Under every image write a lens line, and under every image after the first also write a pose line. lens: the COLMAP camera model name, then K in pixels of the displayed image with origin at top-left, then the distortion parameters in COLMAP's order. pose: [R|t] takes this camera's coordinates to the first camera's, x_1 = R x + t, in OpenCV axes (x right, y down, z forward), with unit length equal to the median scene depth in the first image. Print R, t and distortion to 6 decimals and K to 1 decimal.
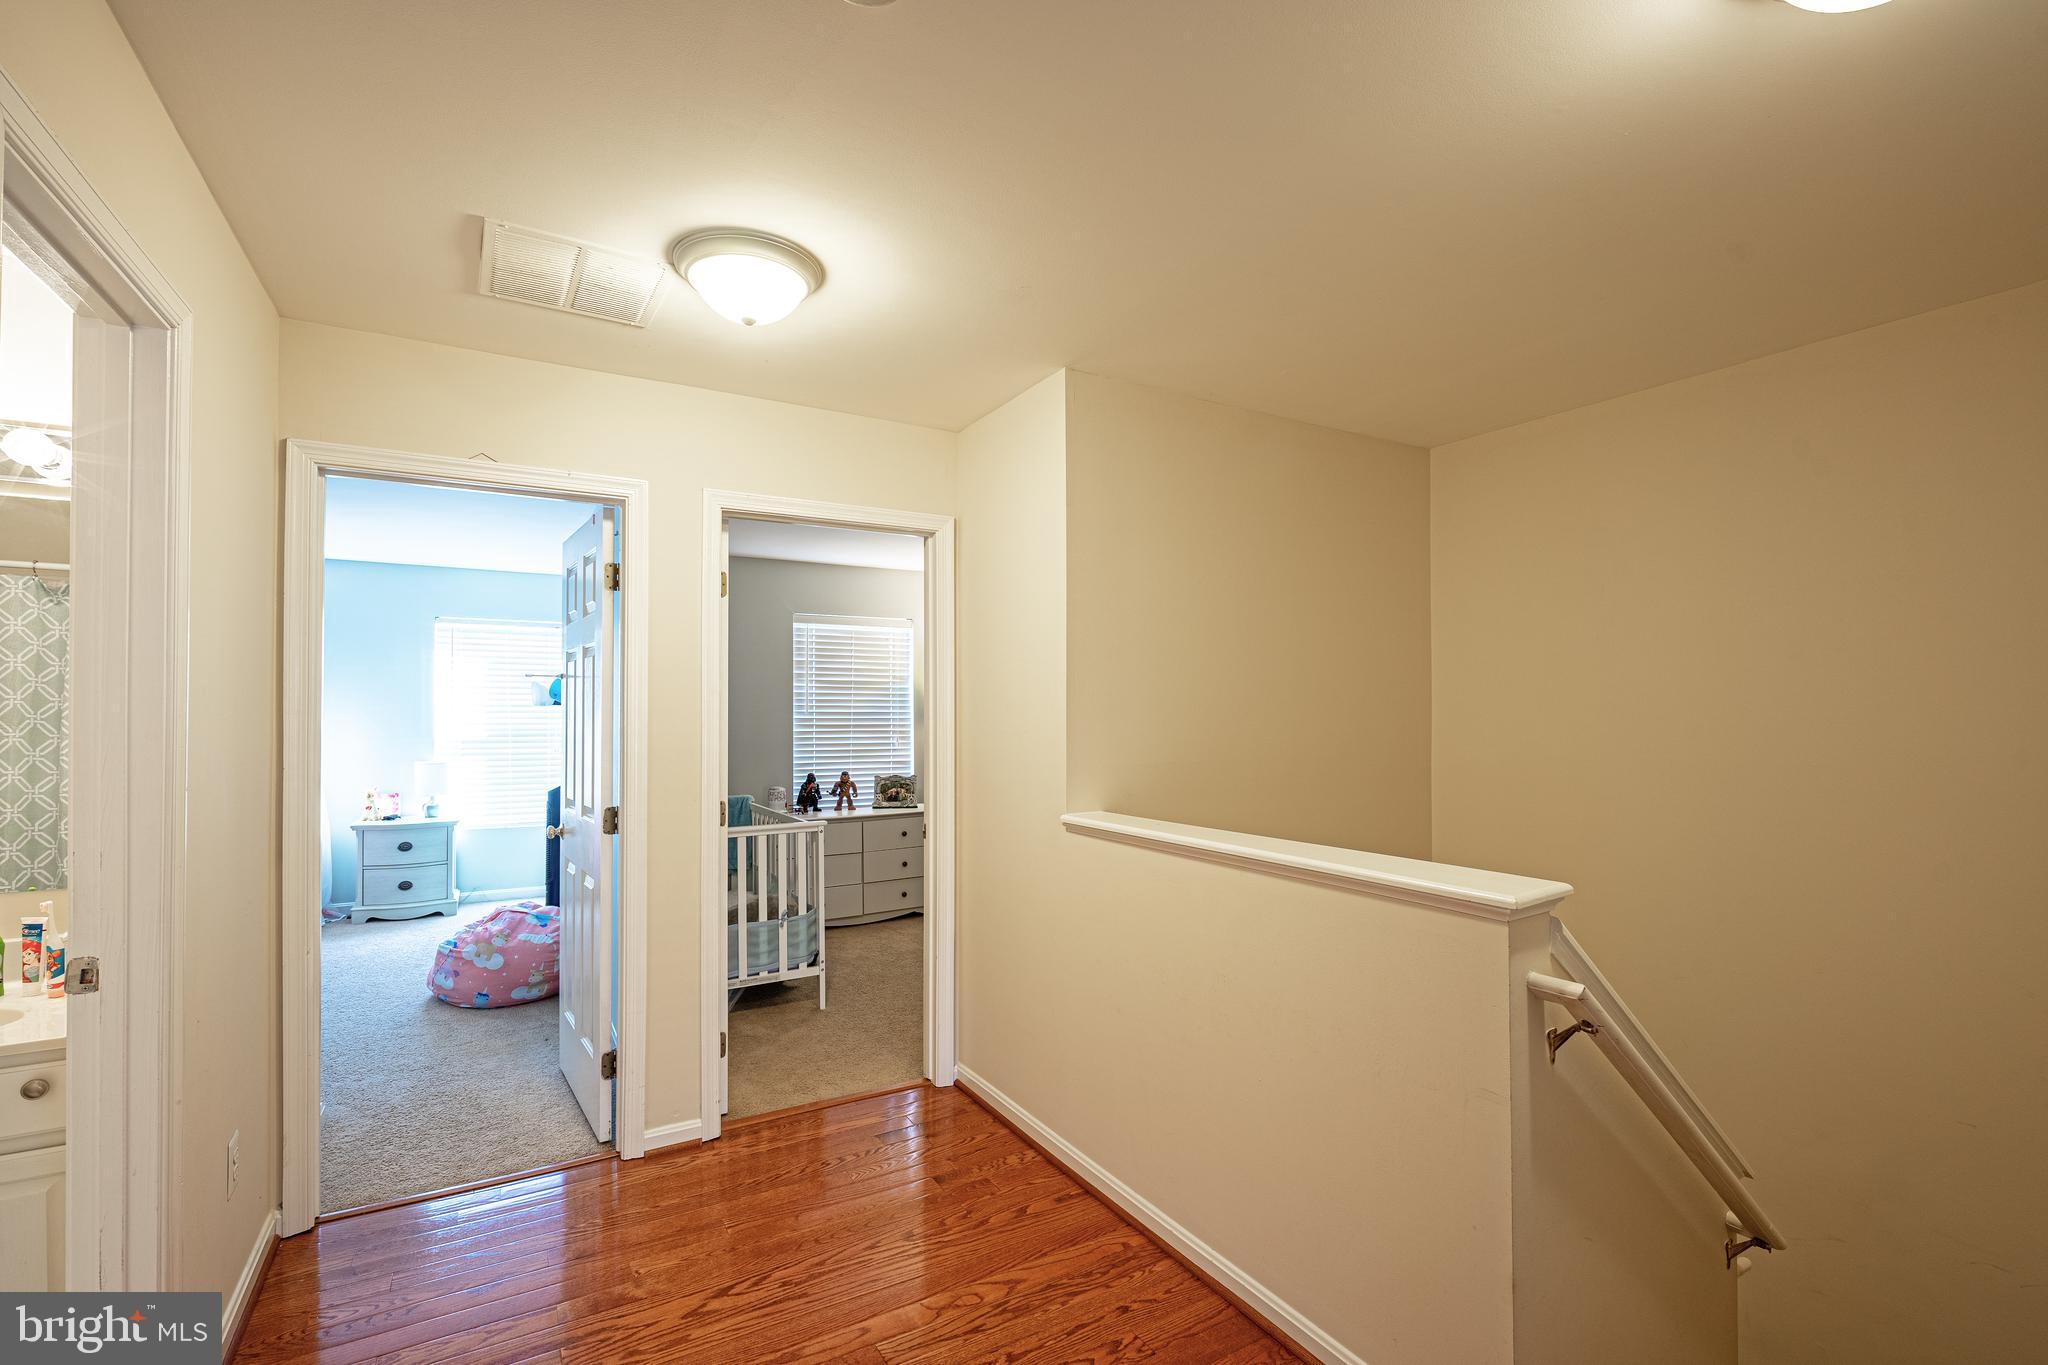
lens RADIAL K [[900.9, 0, 1029.8], [0, 900.9, 694.4], [0, 0, 1]] dist [-0.012774, -0.000233]
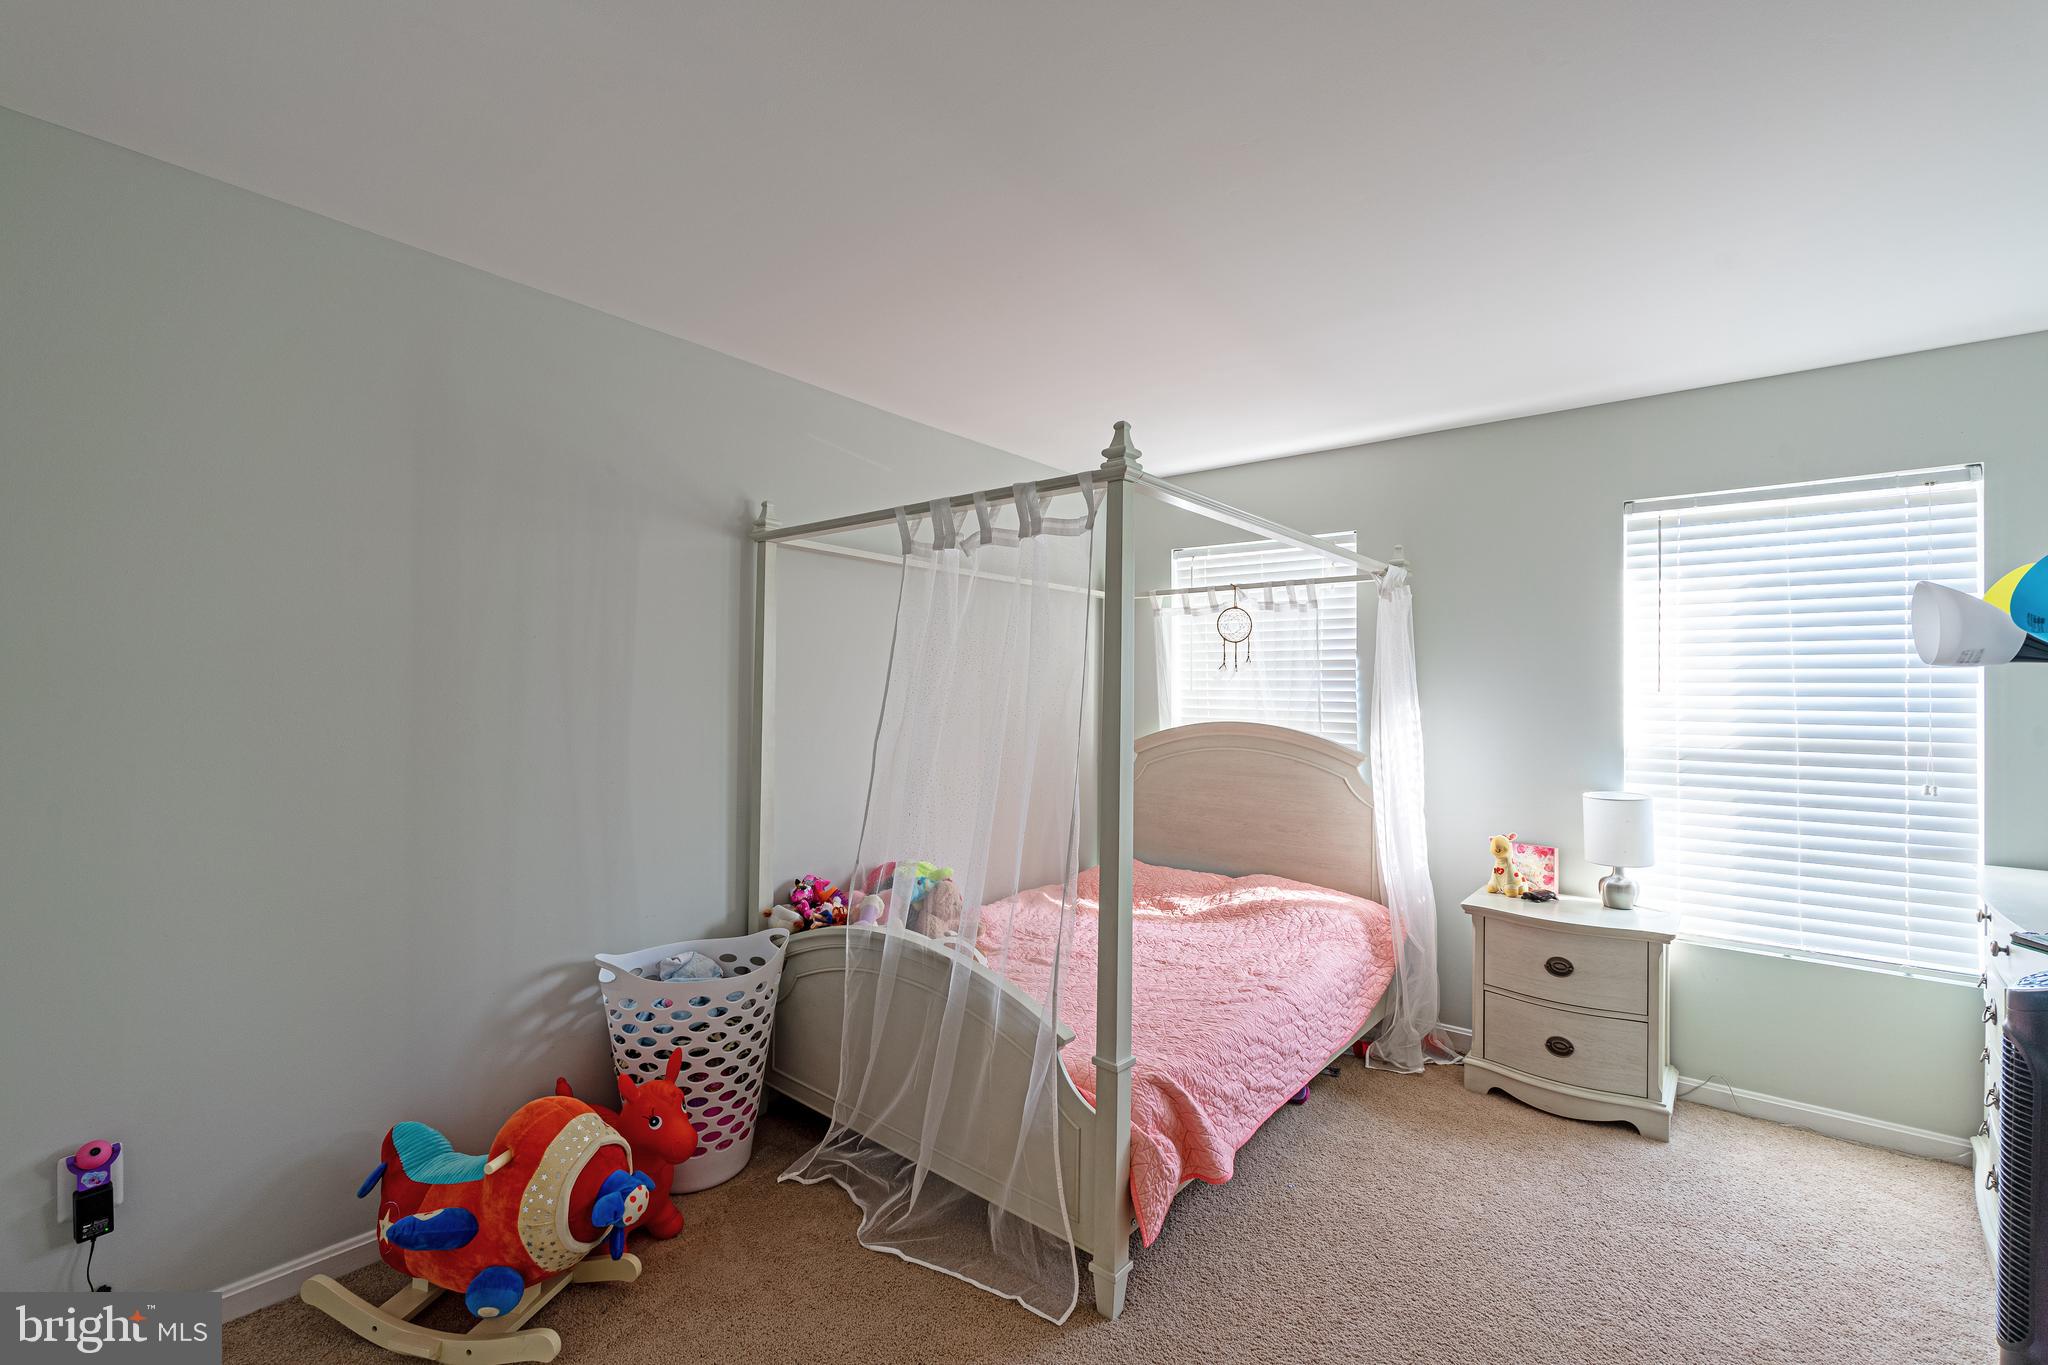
lens RADIAL K [[900.9, 0, 1014.5], [0, 900.9, 684.7], [0, 0, 1]] dist [-0.012774, -0.000233]
pose [[0.353624, -0.006148, -0.935367, -0.334272], [0.003006, 0.999981, -0.005436, 0.017198], [0.935383, -0.000889, 0.353636, 0.531750]]
